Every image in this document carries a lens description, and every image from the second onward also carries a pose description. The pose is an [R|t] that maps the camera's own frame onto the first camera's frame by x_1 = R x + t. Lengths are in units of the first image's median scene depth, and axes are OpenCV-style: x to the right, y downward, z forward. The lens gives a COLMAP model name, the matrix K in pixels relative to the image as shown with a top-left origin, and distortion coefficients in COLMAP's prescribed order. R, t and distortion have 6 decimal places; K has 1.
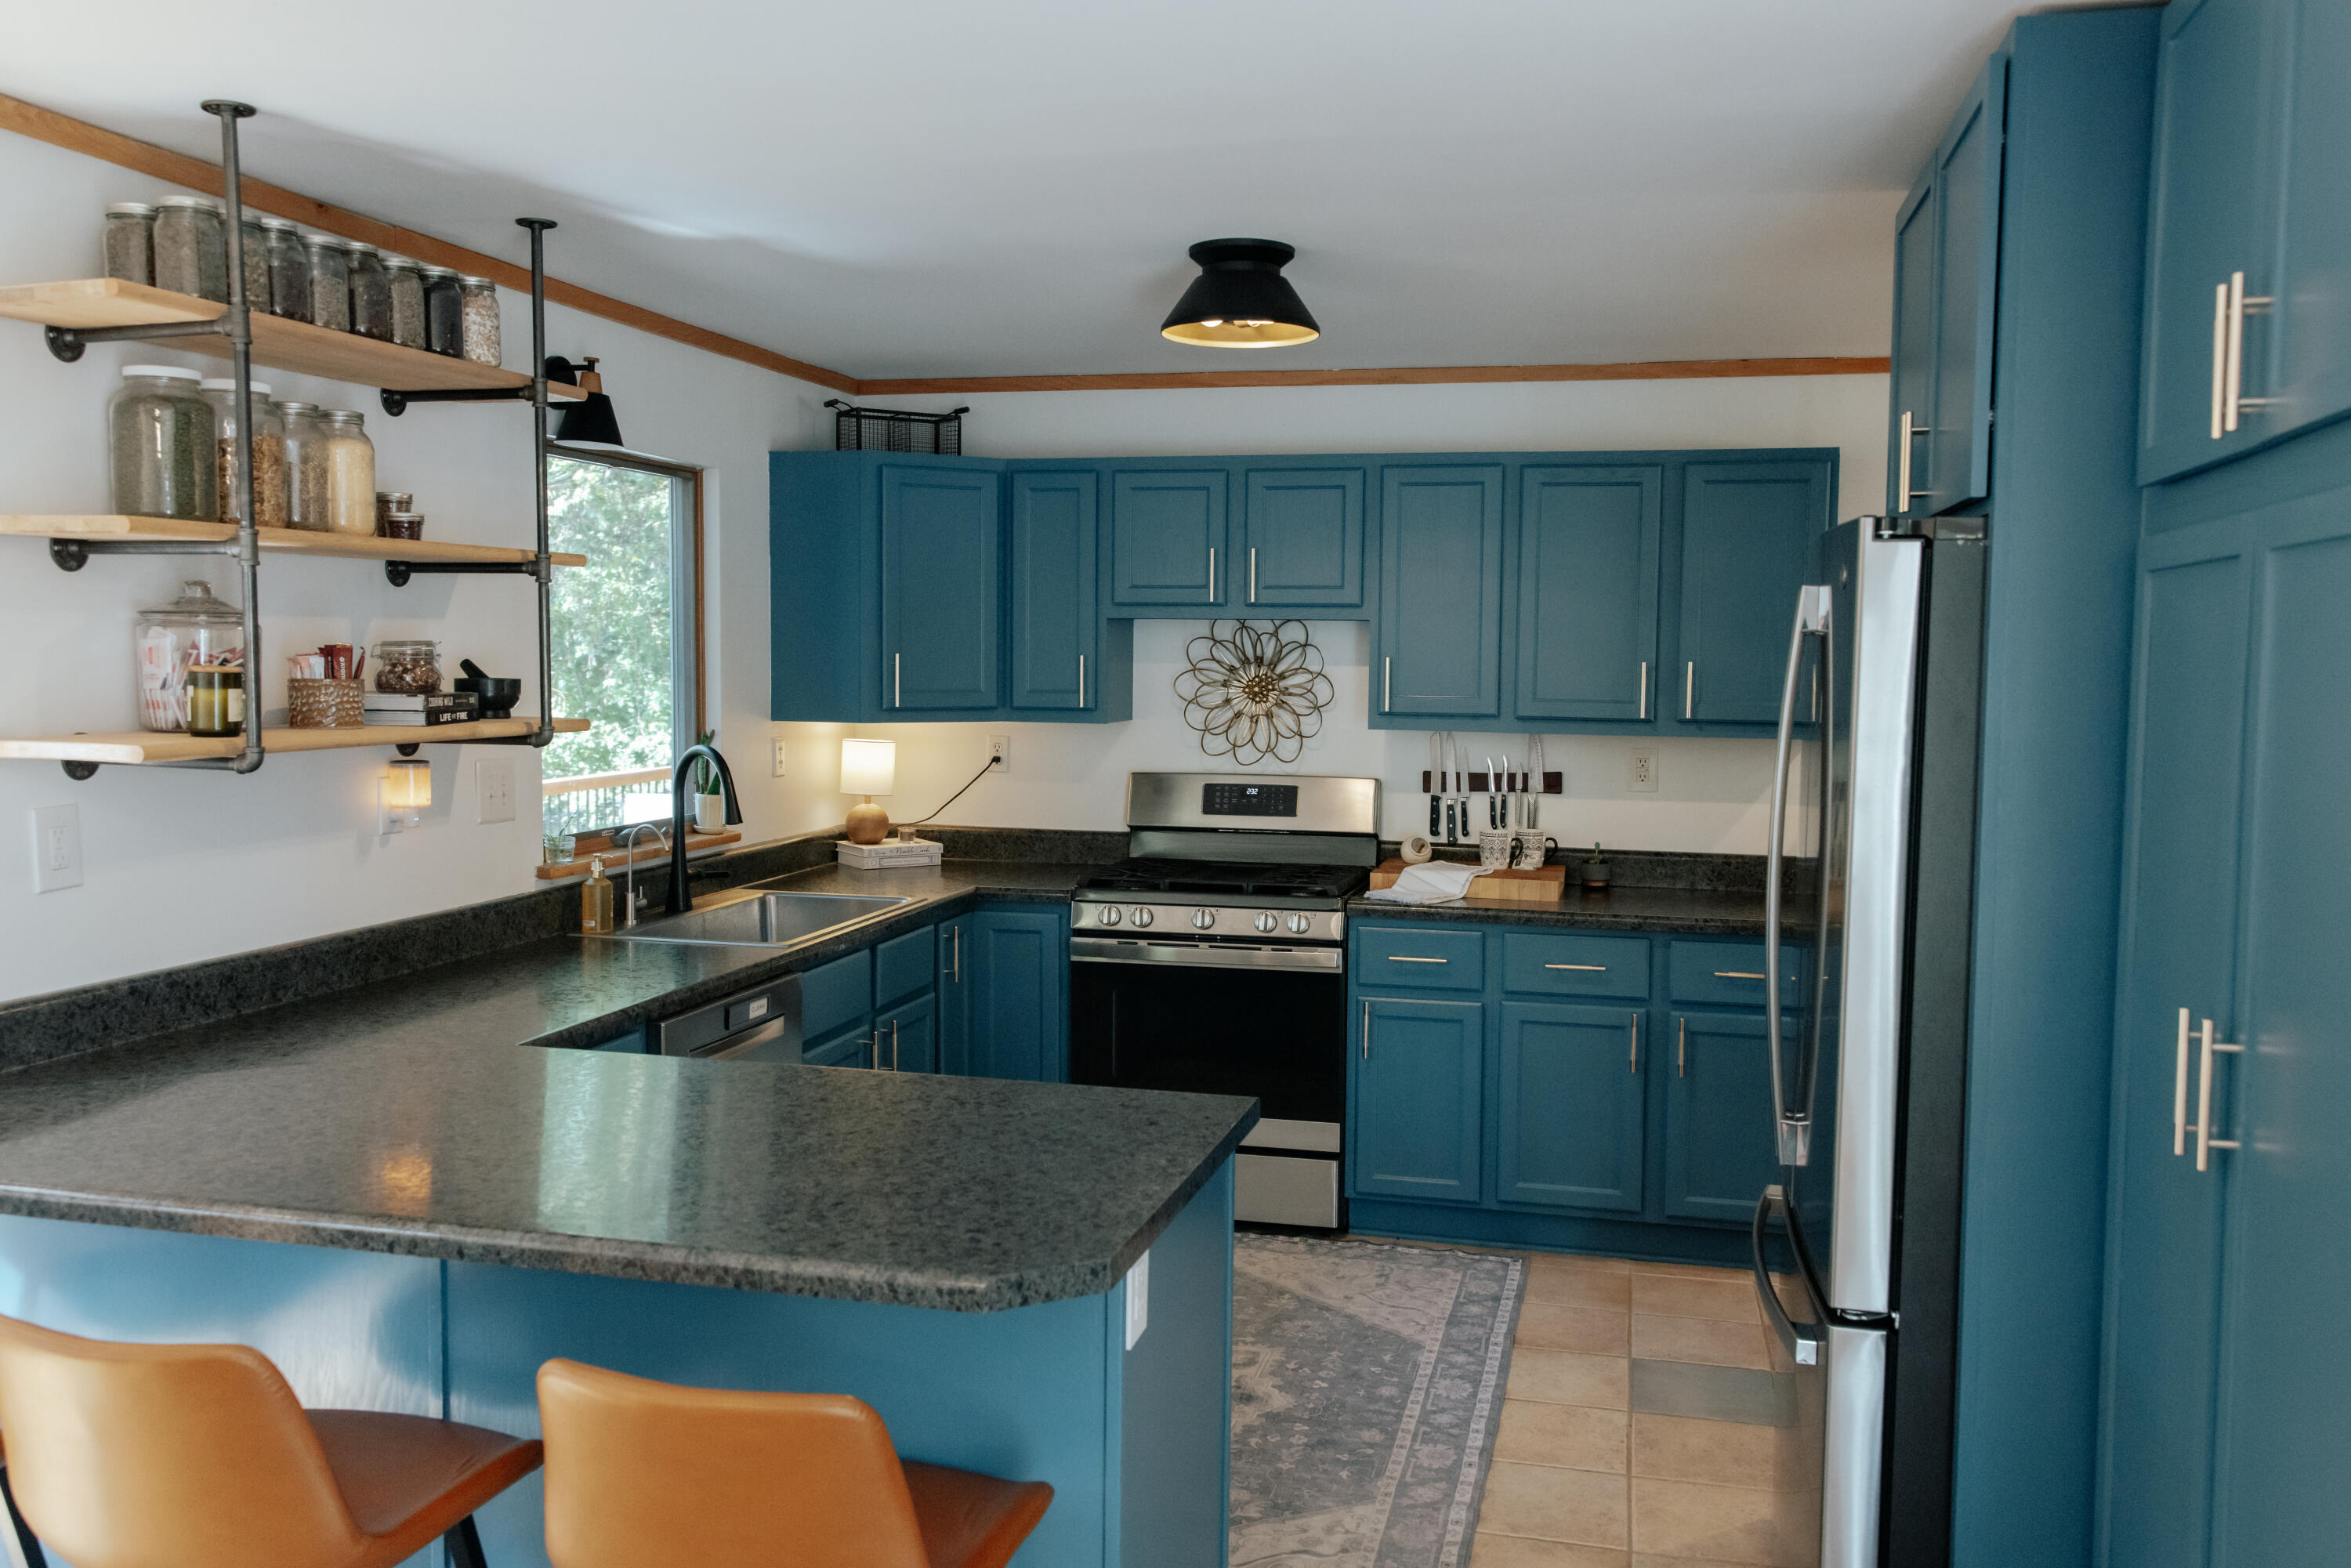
lens RADIAL K [[1841.9, 0, 1171.3], [0, 1841.9, 836.9], [0, 0, 1]] dist [0.003612, -0.230618]
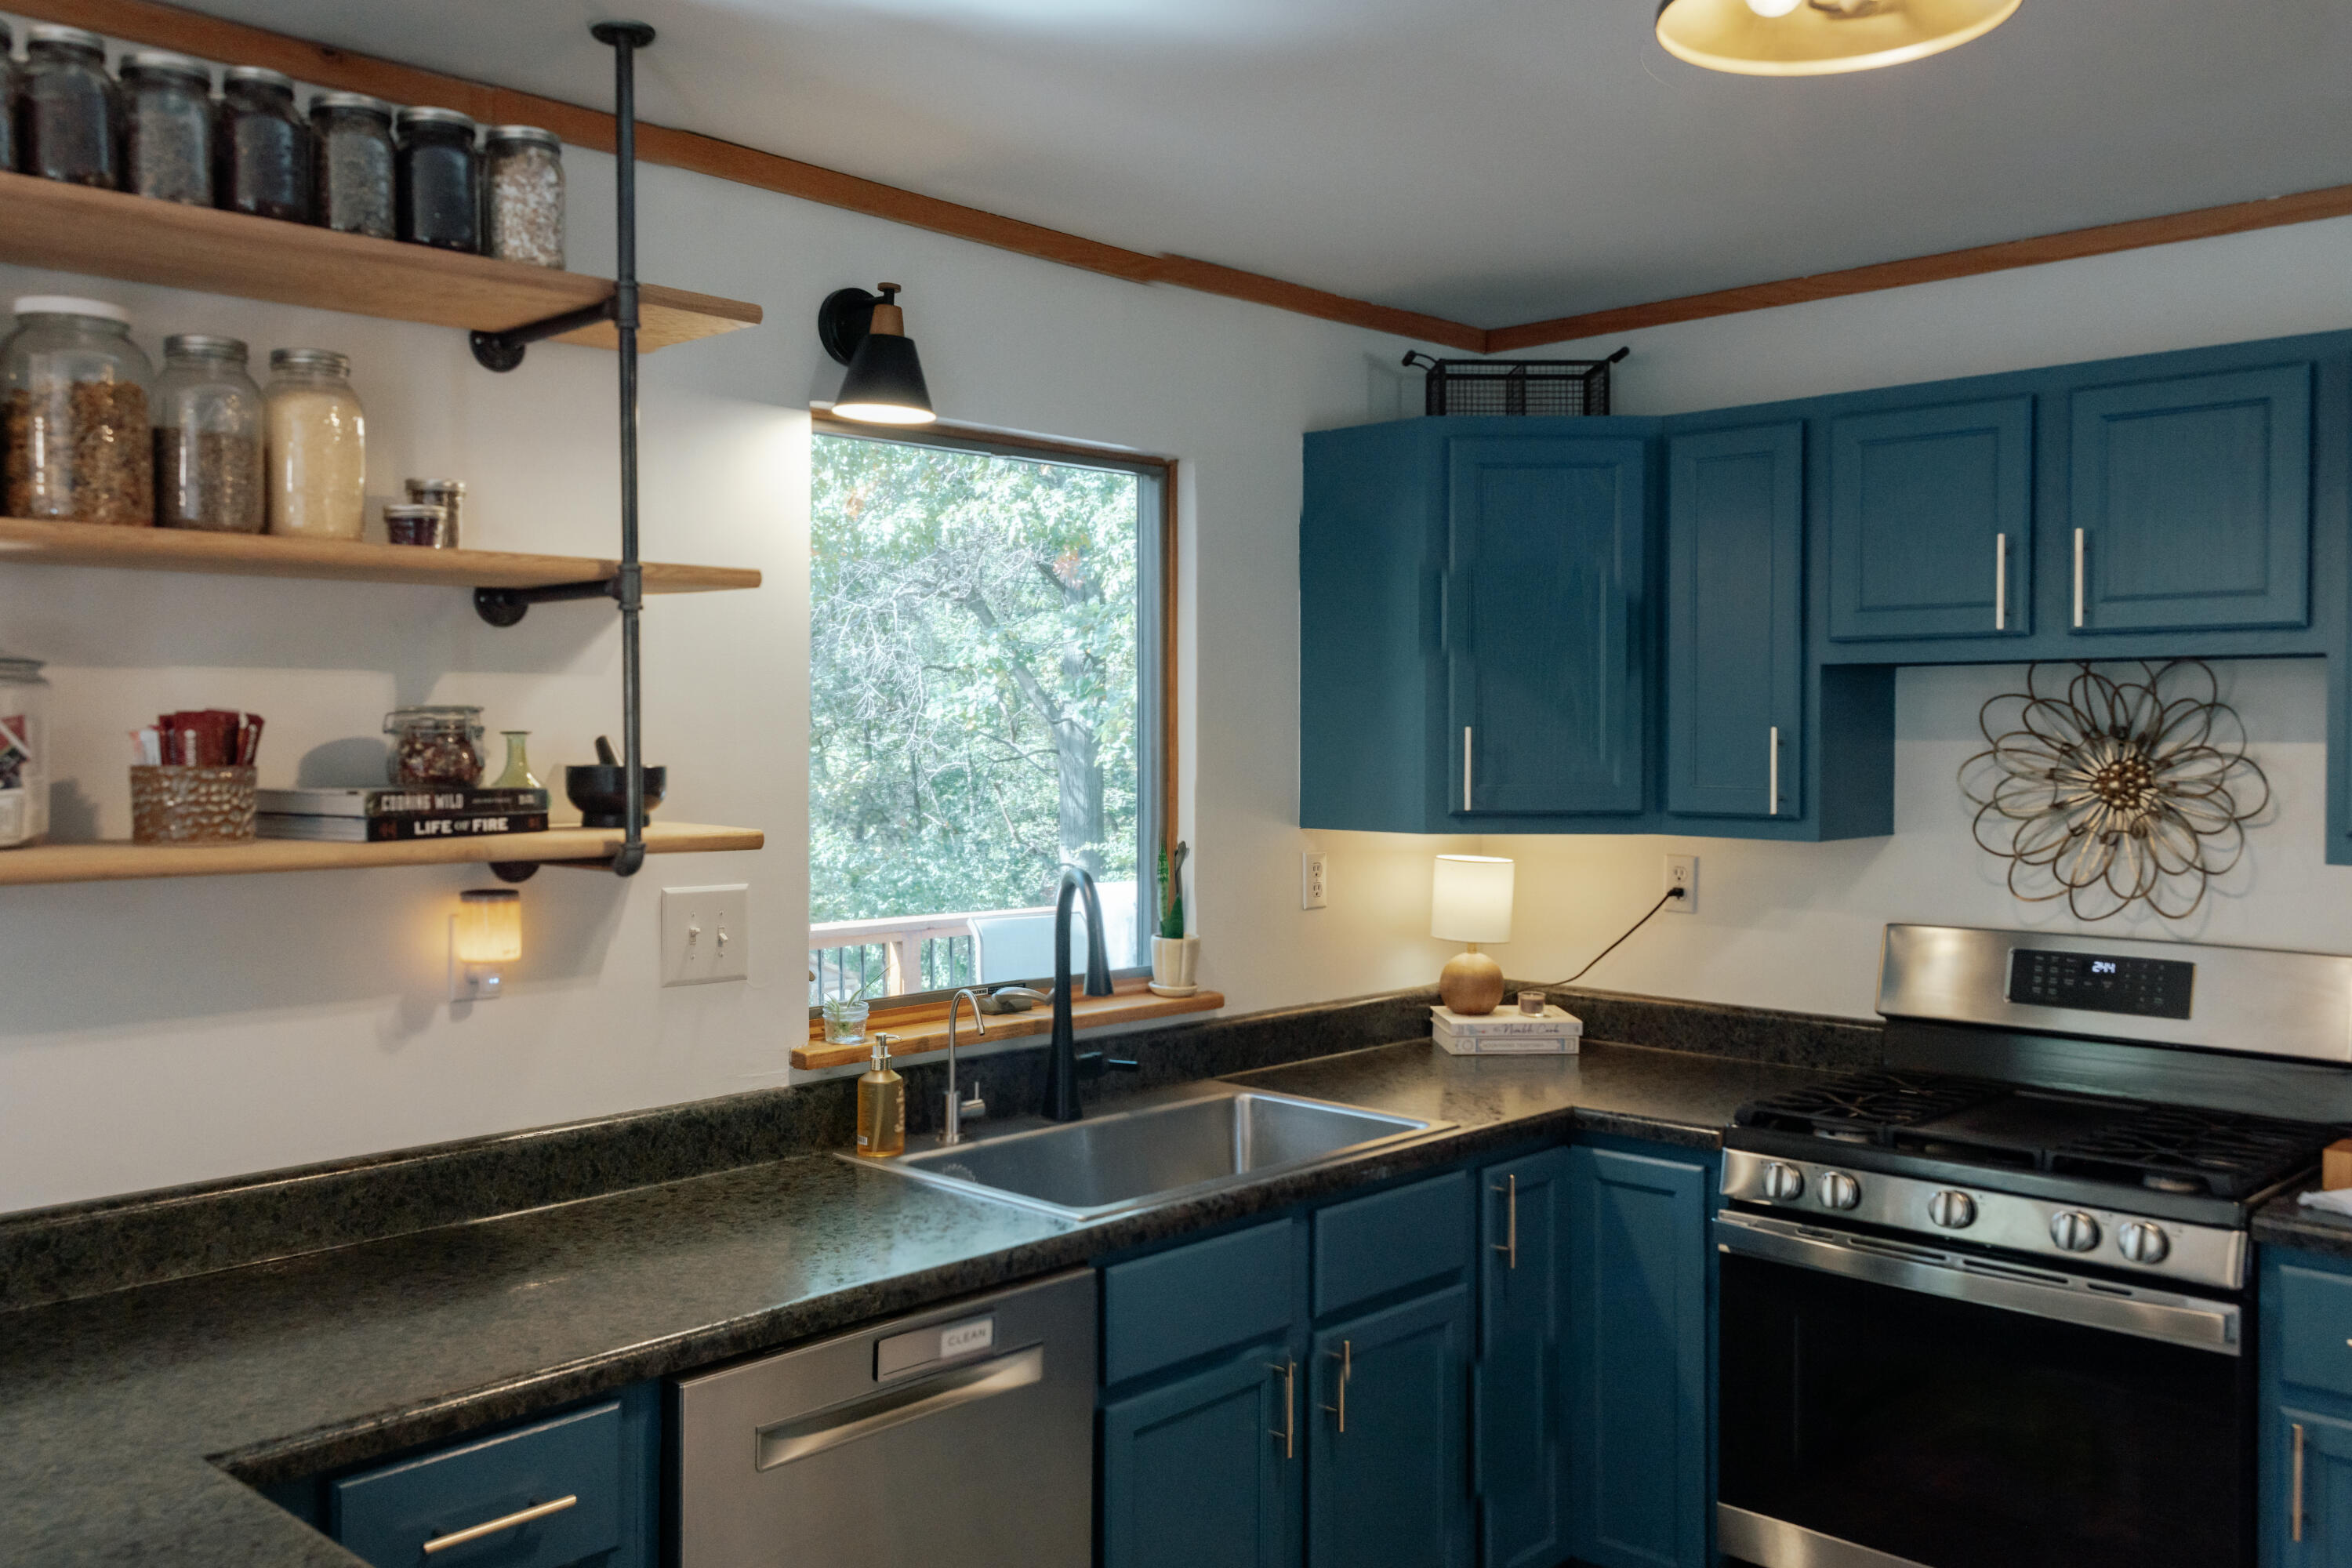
lens RADIAL K [[1903.2, 0, 1176.0], [0, 1903.2, 784.0], [0, 0, 1]] dist [-0.000225, -0.006468]
pose [[0.862589, 0.005098, -0.505880, 0.100402], [-0.043430, 0.997004, -0.064006, -0.033755], [0.504038, 0.077181, 0.860226, 0.387812]]
